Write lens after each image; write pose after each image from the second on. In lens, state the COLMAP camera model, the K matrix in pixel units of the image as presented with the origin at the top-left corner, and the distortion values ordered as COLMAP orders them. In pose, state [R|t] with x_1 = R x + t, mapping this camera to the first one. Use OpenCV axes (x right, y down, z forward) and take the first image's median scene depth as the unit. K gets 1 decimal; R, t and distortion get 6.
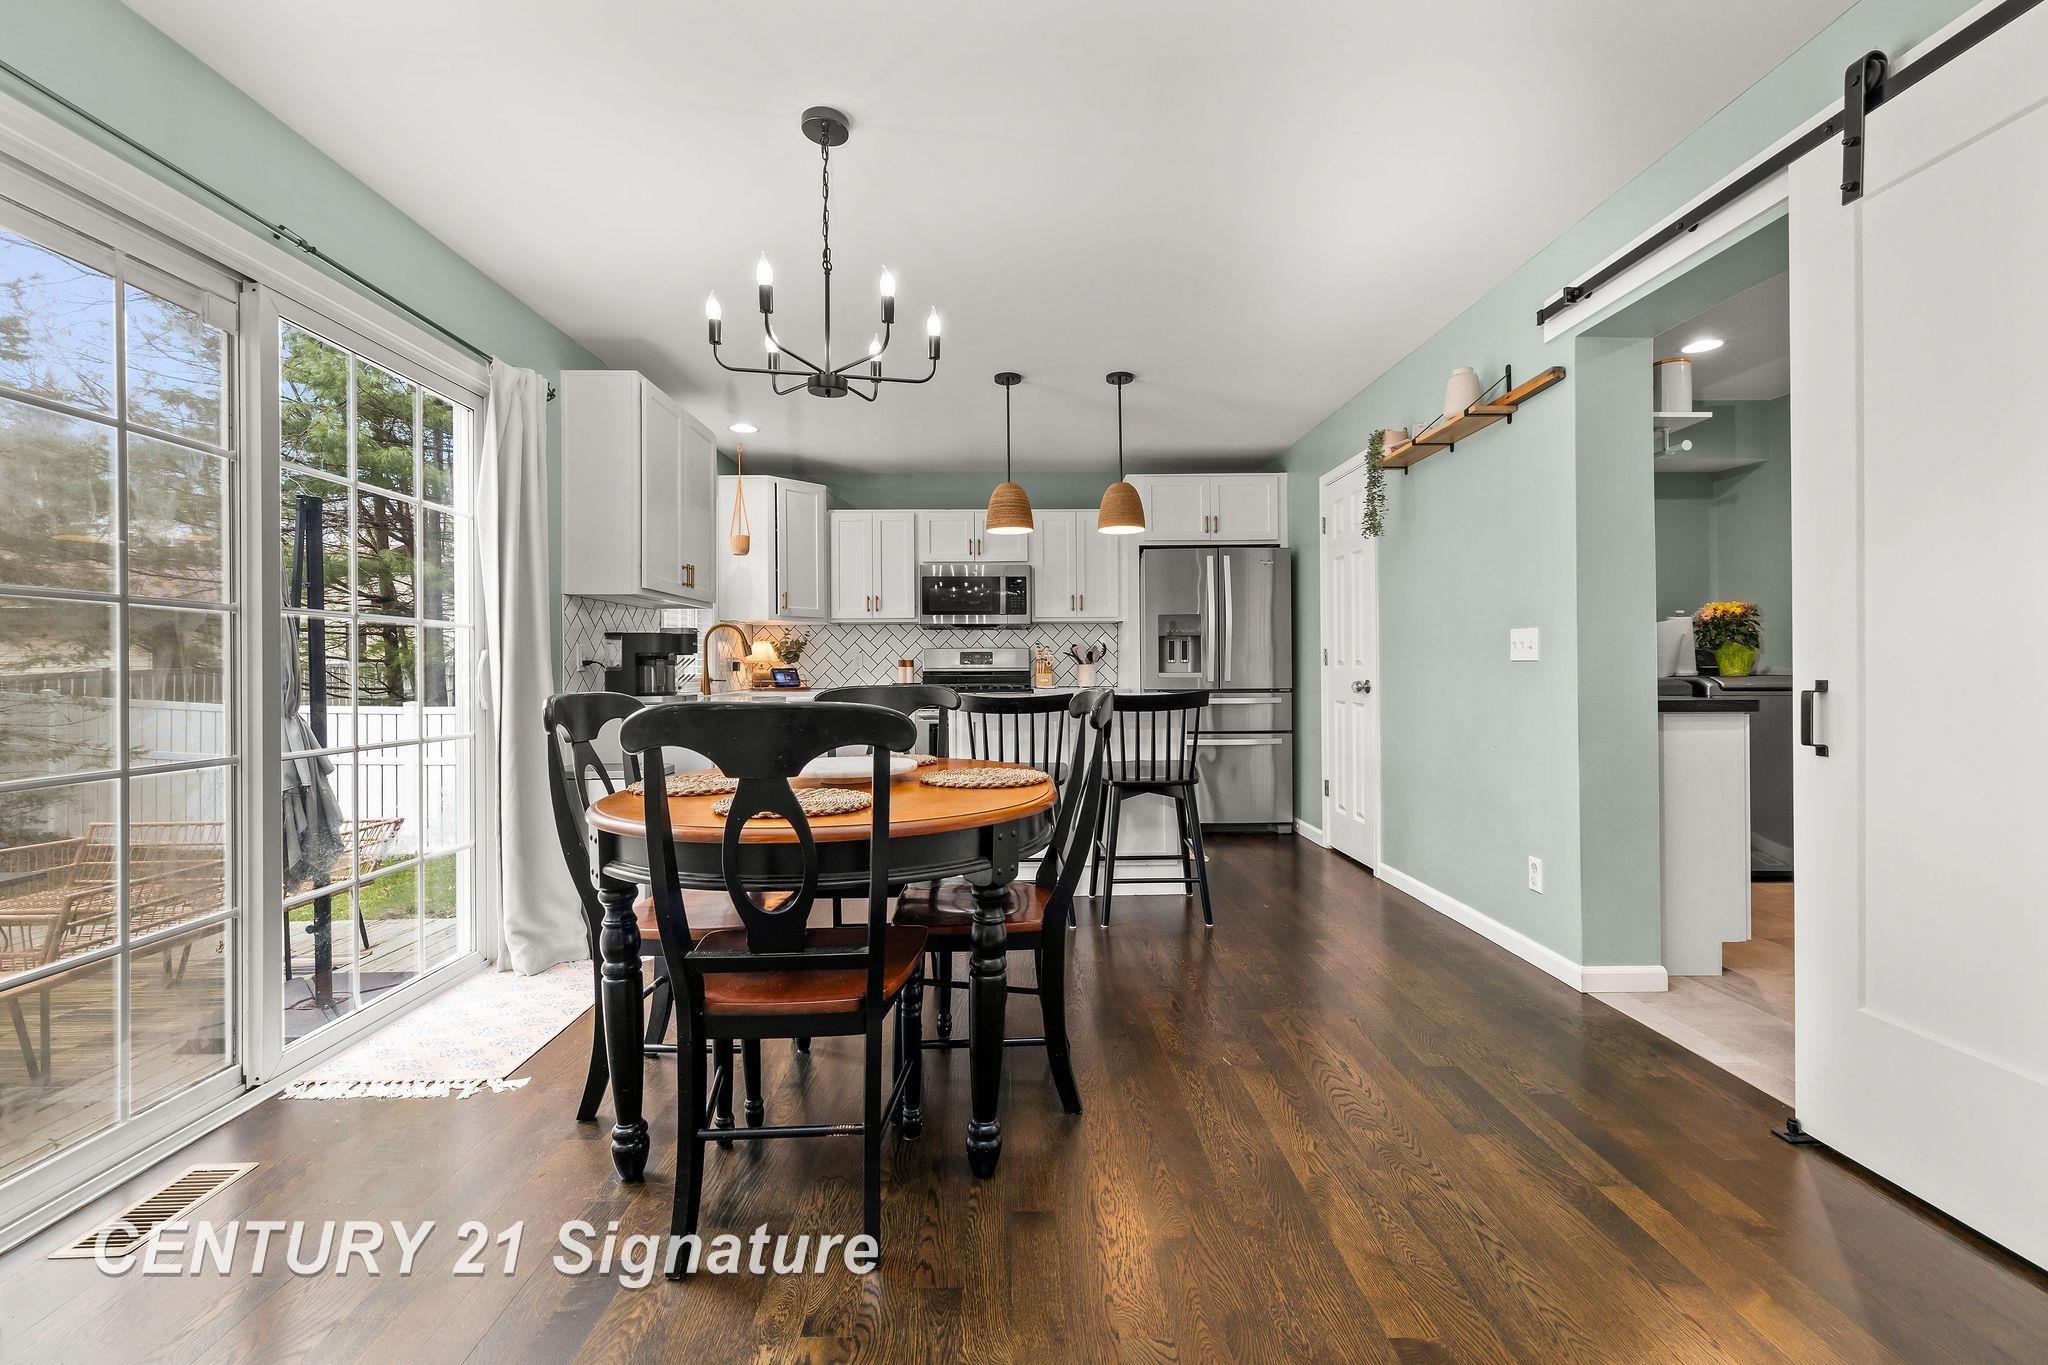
lens RADIAL K [[869.1, 0, 1020.6], [0, 869.1, 666.5], [0, 0, 1]] dist [-0.000572, 0.001269]
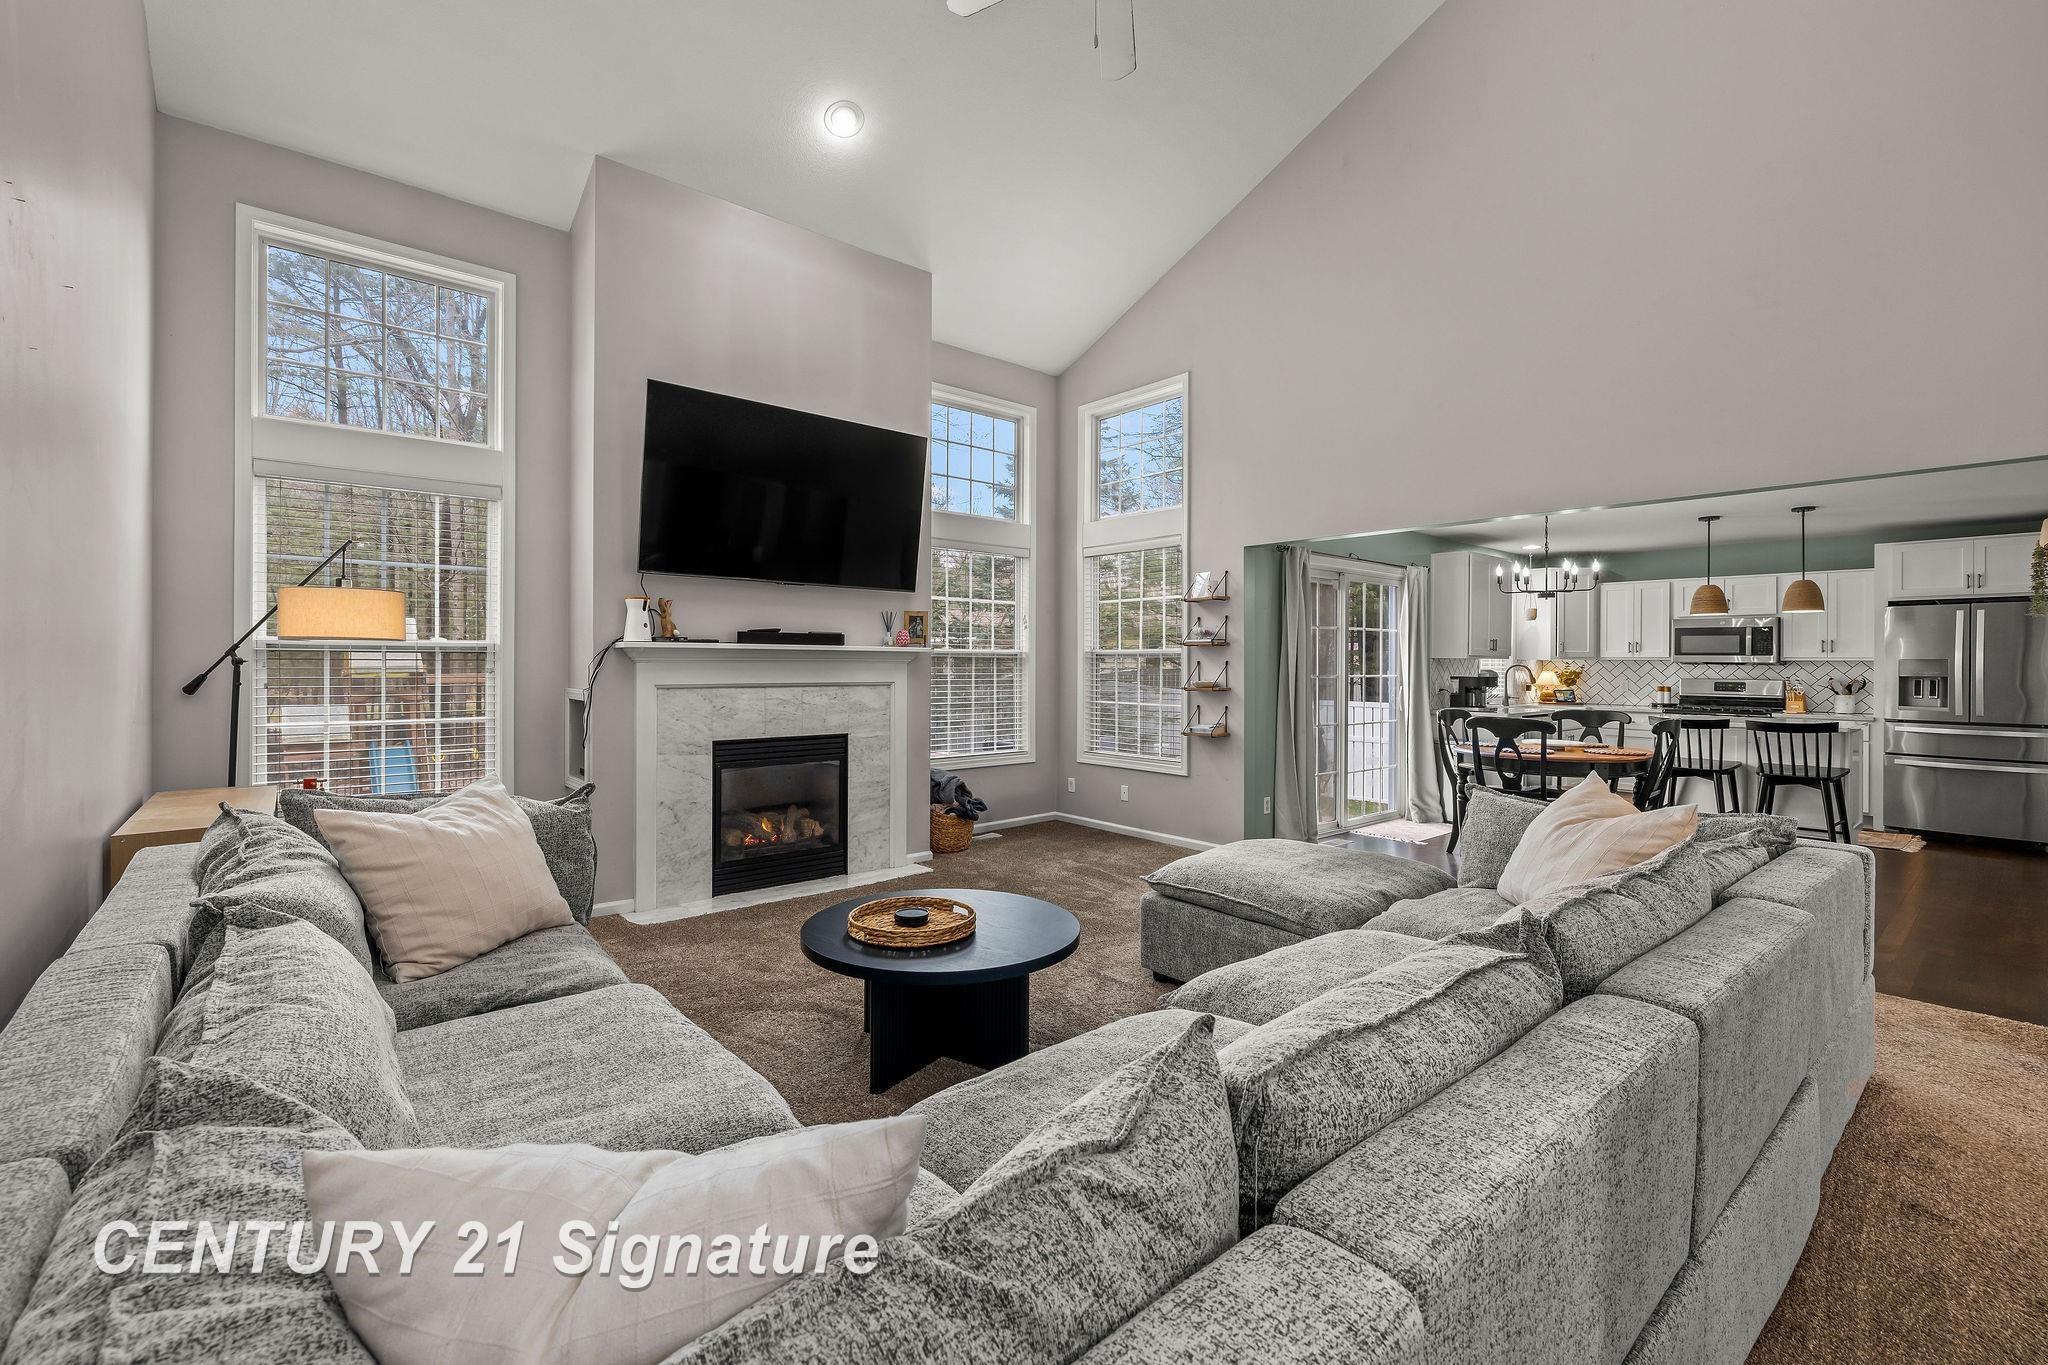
lens RADIAL K [[869.1, 0, 1010.3], [0, 869.1, 658.8], [0, 0, 1]] dist [-0.000572, 0.001269]
pose [[0.631028, 0.008497, -0.775713, 0.354890], [-0.009211, 0.999952, 0.003460, -0.058245], [0.775705, 0.004961, 0.631076, -0.851285]]
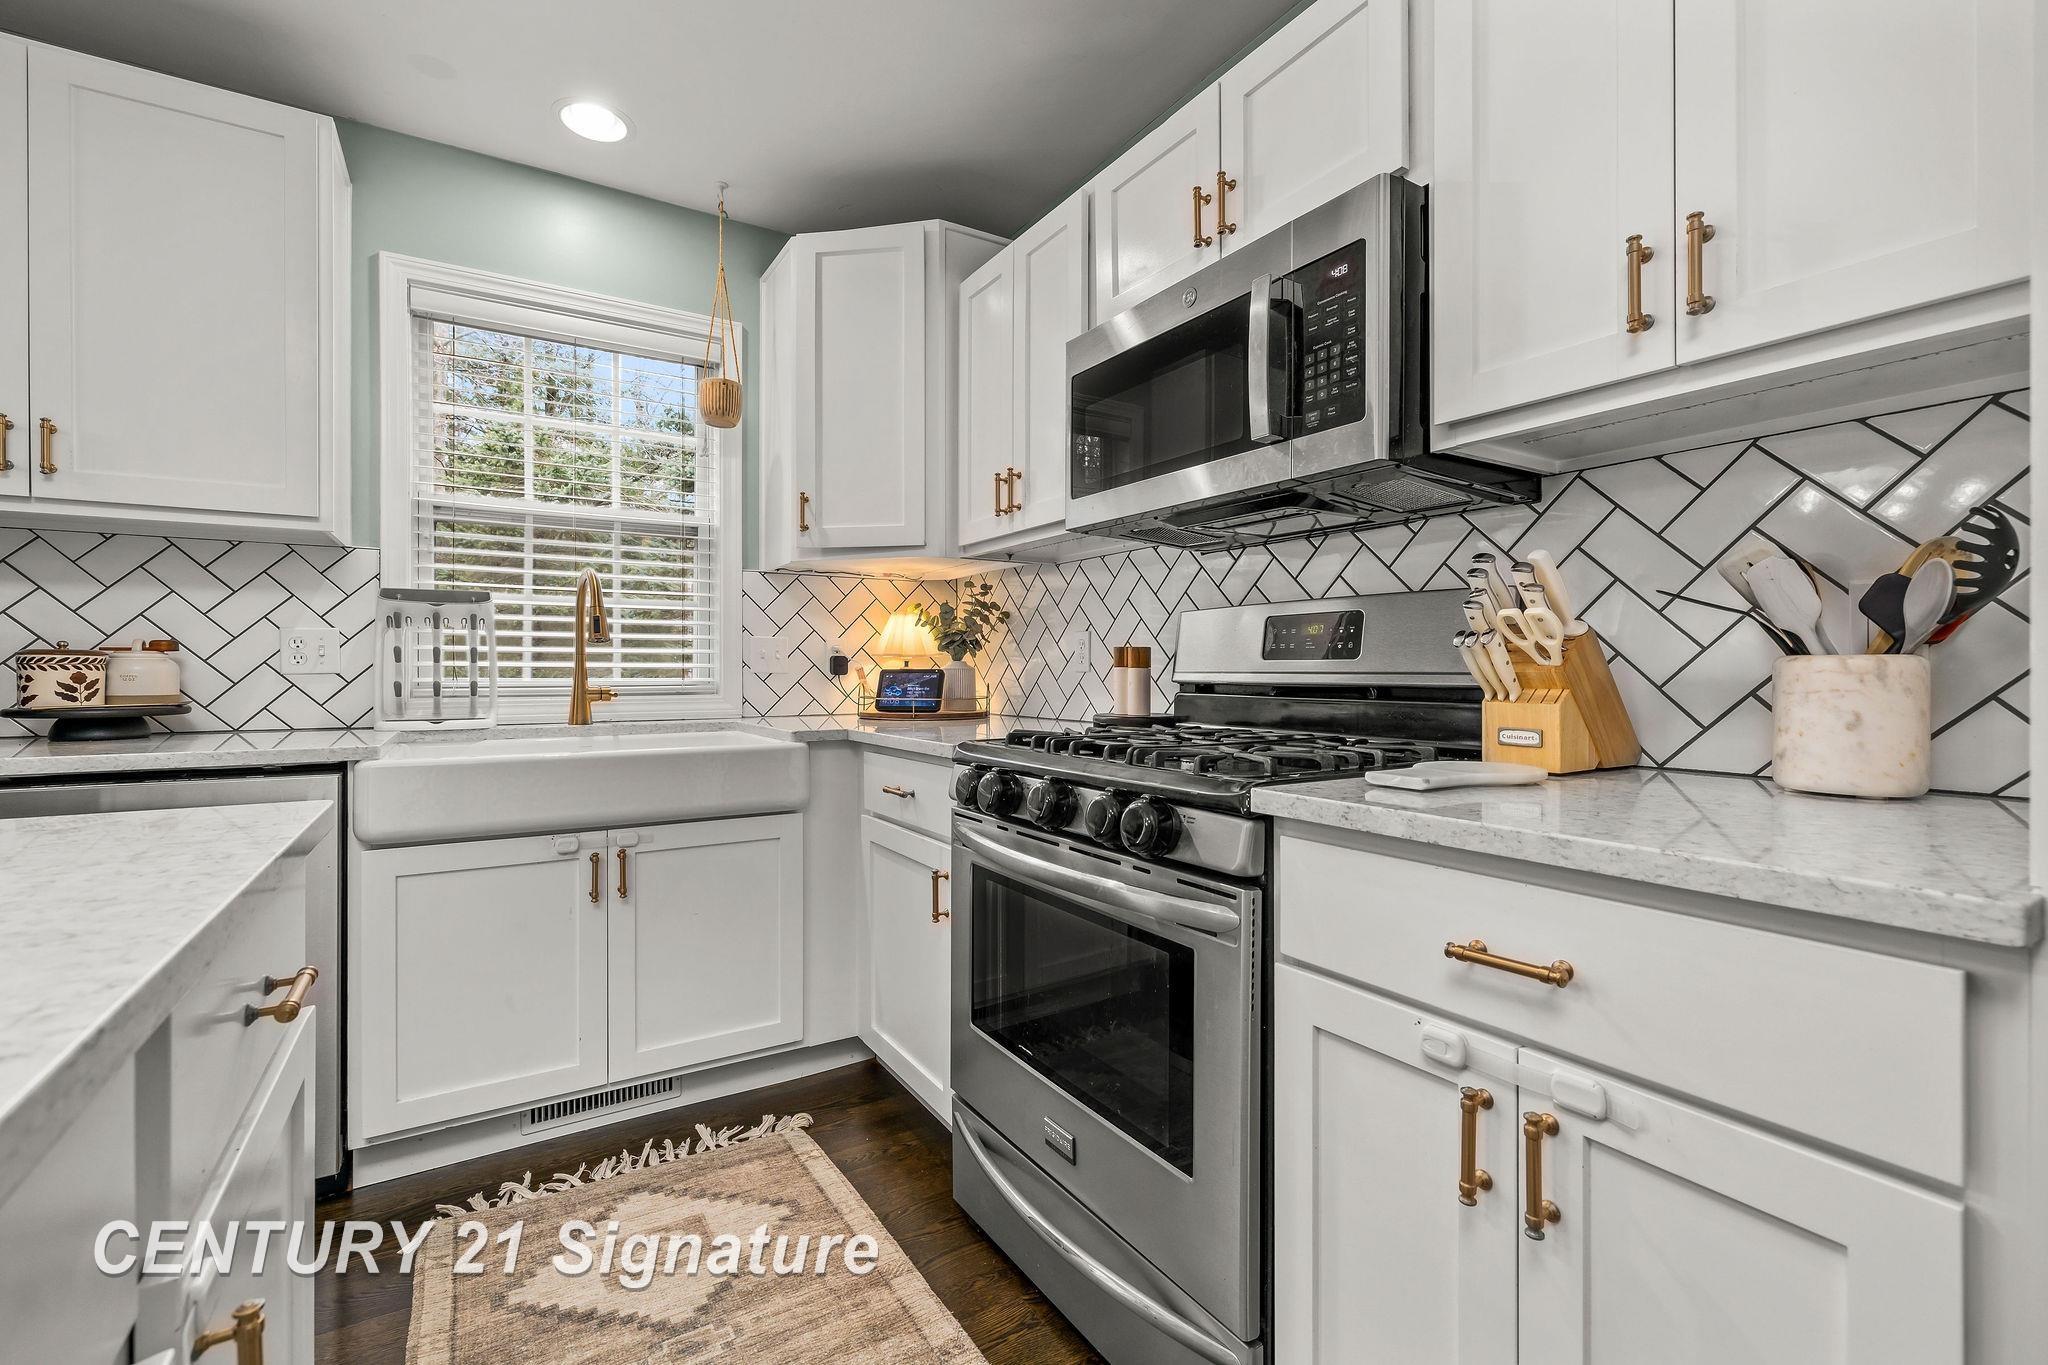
lens RADIAL K [[869.1, 0, 1015.5], [0, 869.1, 665.7], [0, 0, 1]] dist [-0.000572, 0.001269]
pose [[0.516845, 0.001448, -0.856078, 0.169896], [-0.002229, 0.999997, 0.000346, -0.000187], [0.856076, 0.001729, 0.516847, 0.977964]]
